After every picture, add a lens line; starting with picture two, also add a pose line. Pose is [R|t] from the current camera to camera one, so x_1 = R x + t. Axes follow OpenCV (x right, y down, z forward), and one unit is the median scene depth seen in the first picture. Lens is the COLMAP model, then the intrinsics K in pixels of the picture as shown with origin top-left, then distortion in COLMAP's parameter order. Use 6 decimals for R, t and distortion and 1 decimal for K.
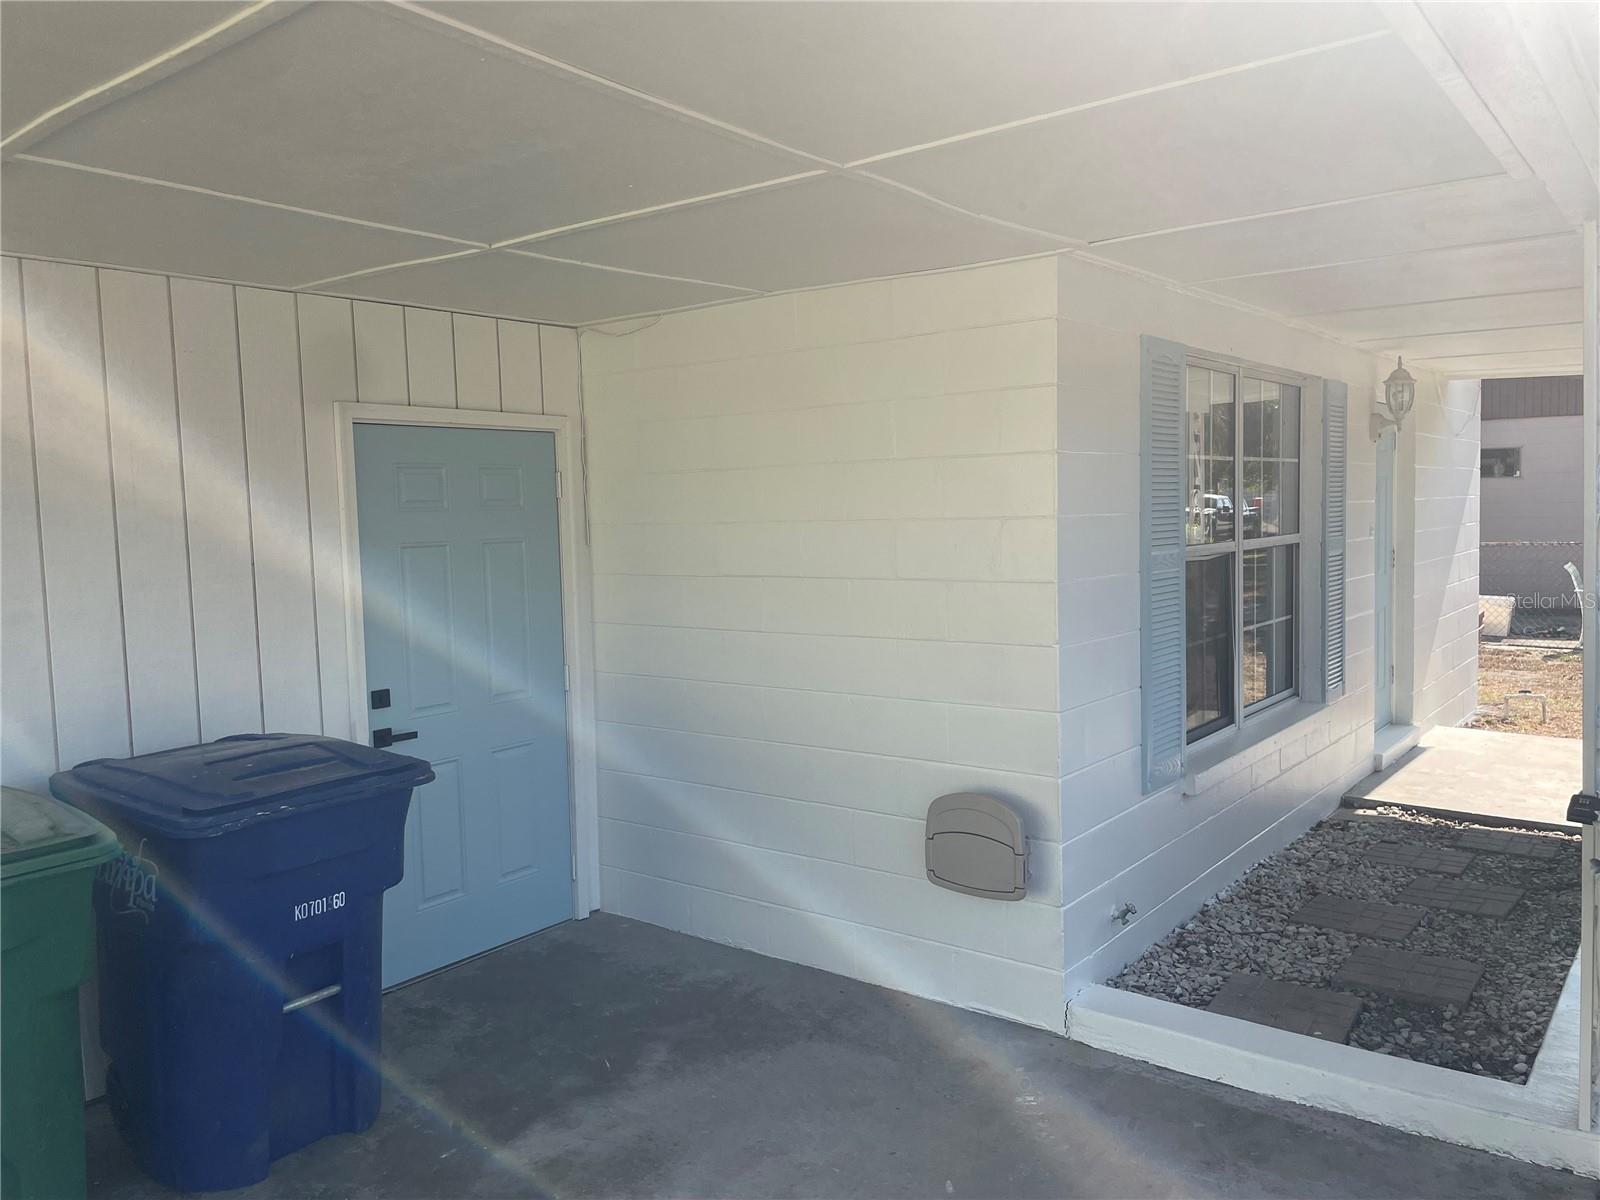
lens RADIAL K [[1205.0, 0, 805.6], [0, 1205.0, 601.3], [0, 0, 1]] dist [0.043824, -0.023946]
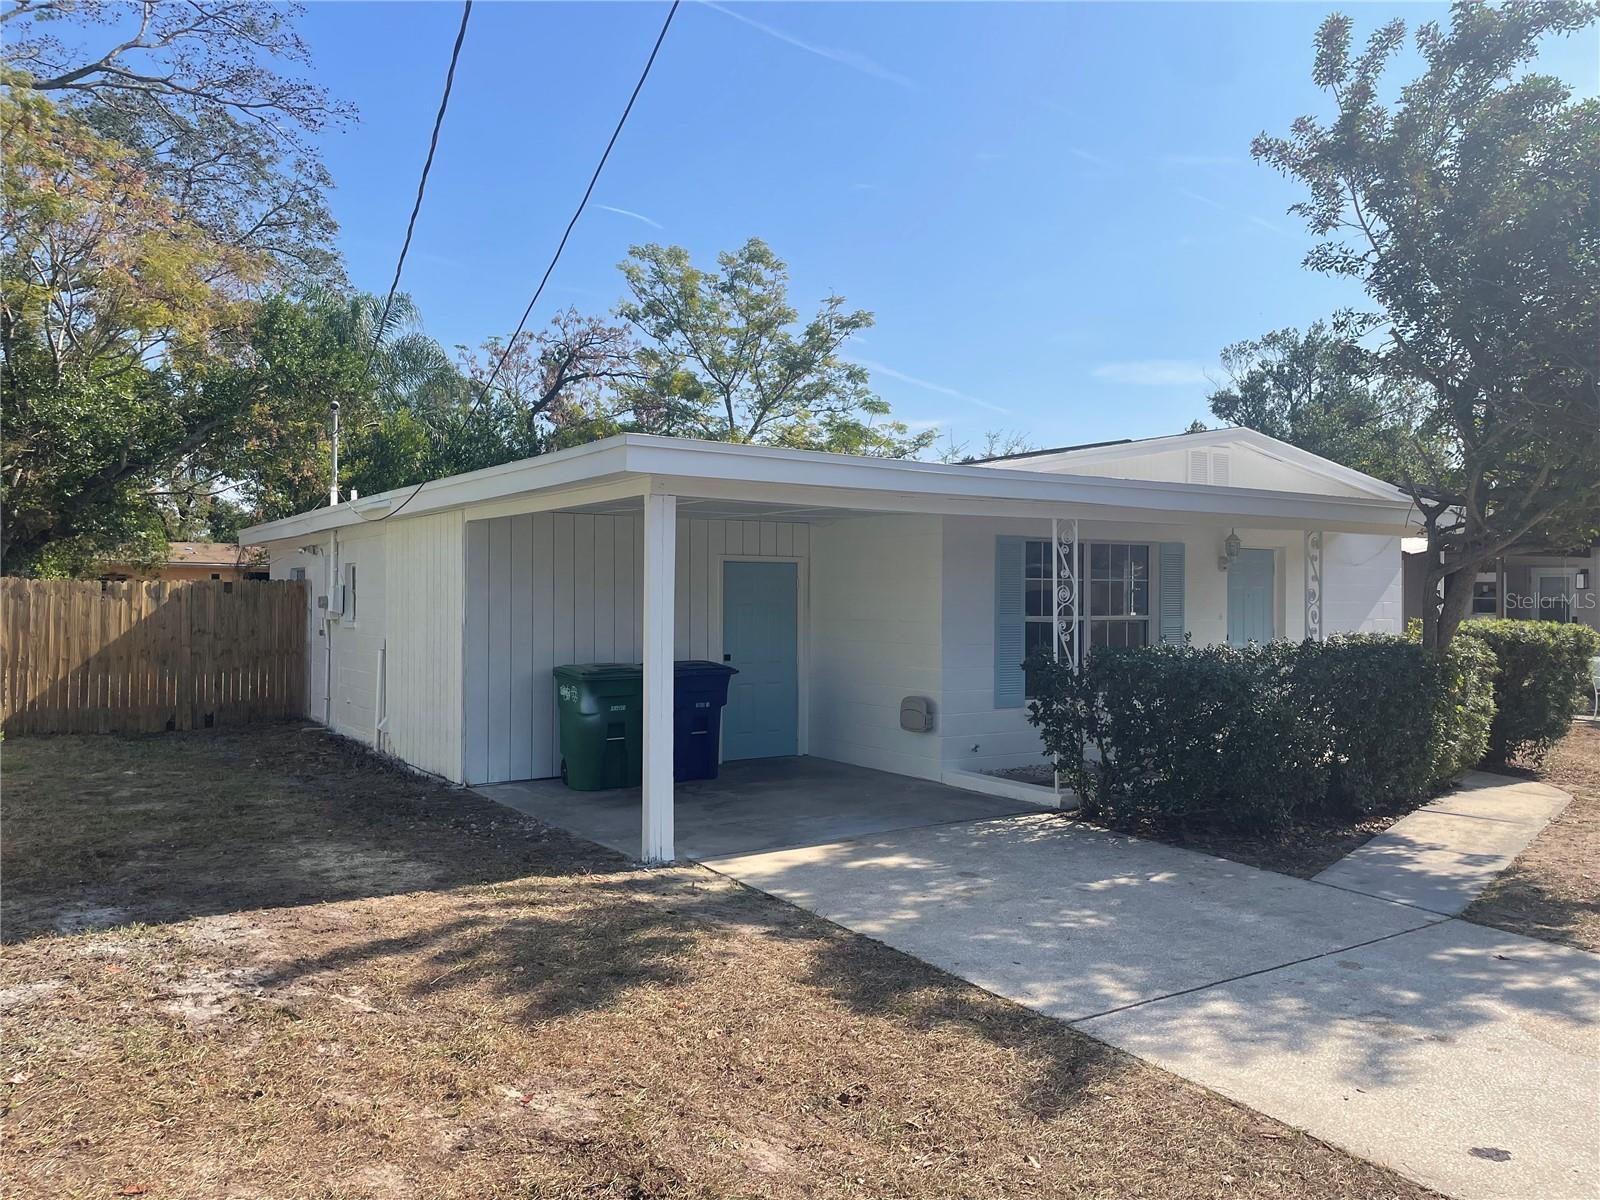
lens RADIAL K [[1205.0, 0, 798.1], [0, 1205.0, 595.2], [0, 0, 1]] dist [0.043824, -0.023946]
pose [[0.946312, 0.031487, -0.321717, 0.739424], [-0.053637, 0.996743, -0.060219, 0.098661], [0.318773, 0.074242, 0.944919, -1.695015]]
